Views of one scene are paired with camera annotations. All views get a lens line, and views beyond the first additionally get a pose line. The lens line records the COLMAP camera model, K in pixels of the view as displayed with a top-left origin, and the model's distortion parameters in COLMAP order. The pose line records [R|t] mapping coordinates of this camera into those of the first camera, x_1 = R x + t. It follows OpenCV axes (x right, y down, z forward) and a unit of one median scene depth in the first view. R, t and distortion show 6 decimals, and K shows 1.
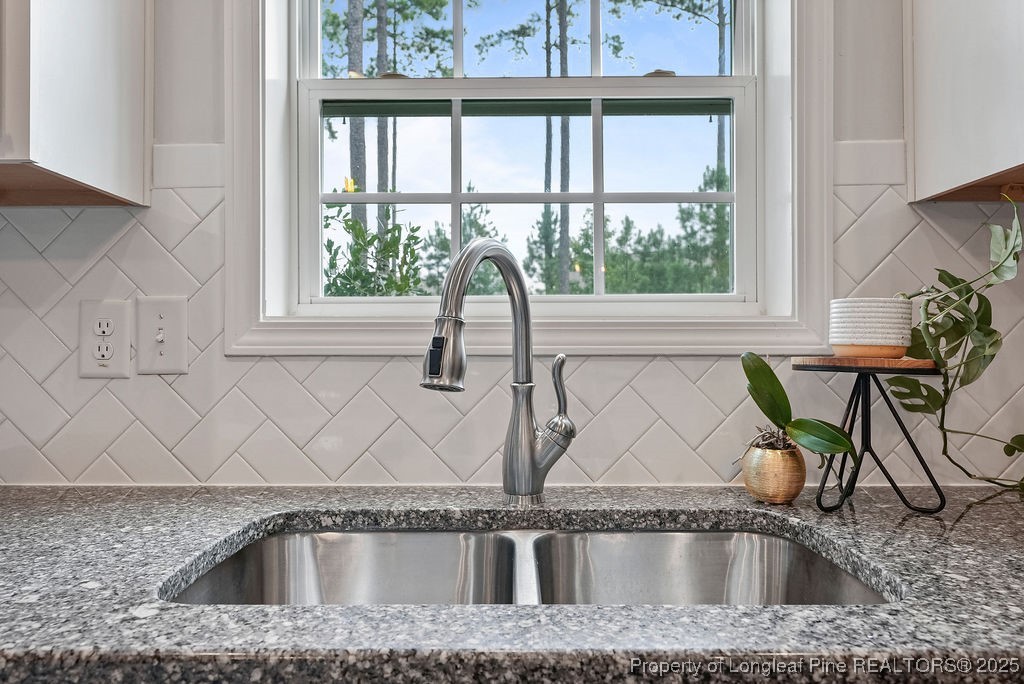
lens RADIAL K [[760.3, 0, 512.0], [0, 760.3, 342.0], [0, 0, 1]] dist [0.002741, 0.000783]
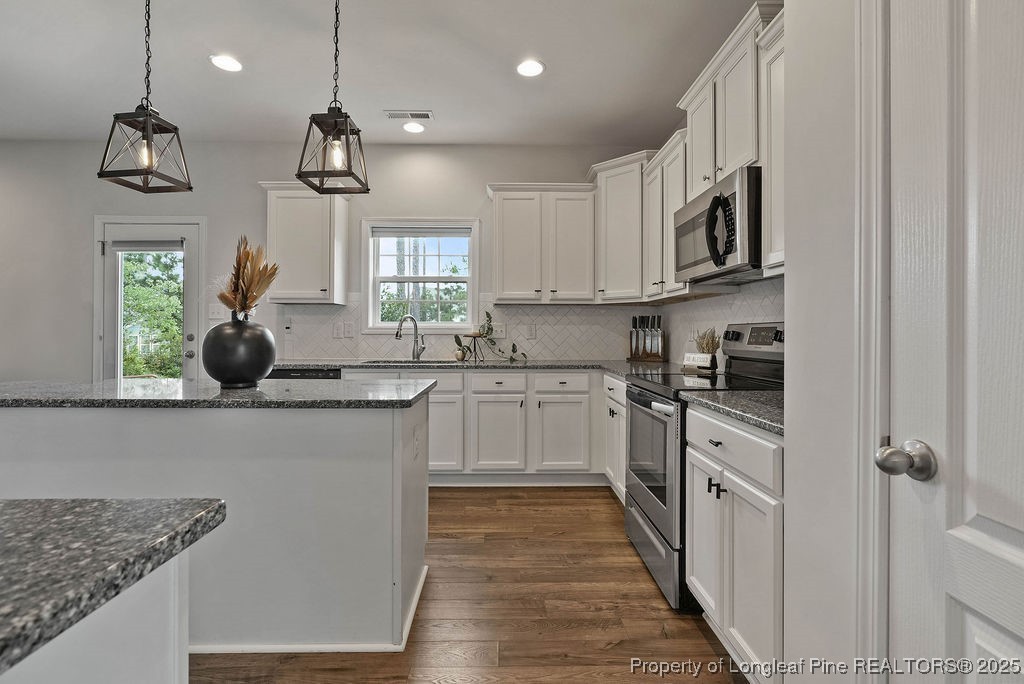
lens RADIAL K [[457.7, 0, 512.0], [0, 457.7, 342.0], [0, 0, 1]] dist [-0.003116, -0.000236]
pose [[0.999631, 0.006558, 0.026344, 0.639849], [-0.007128, 0.999741, 0.021619, -0.002138], [-0.026195, -0.021798, 0.999419, -2.412448]]
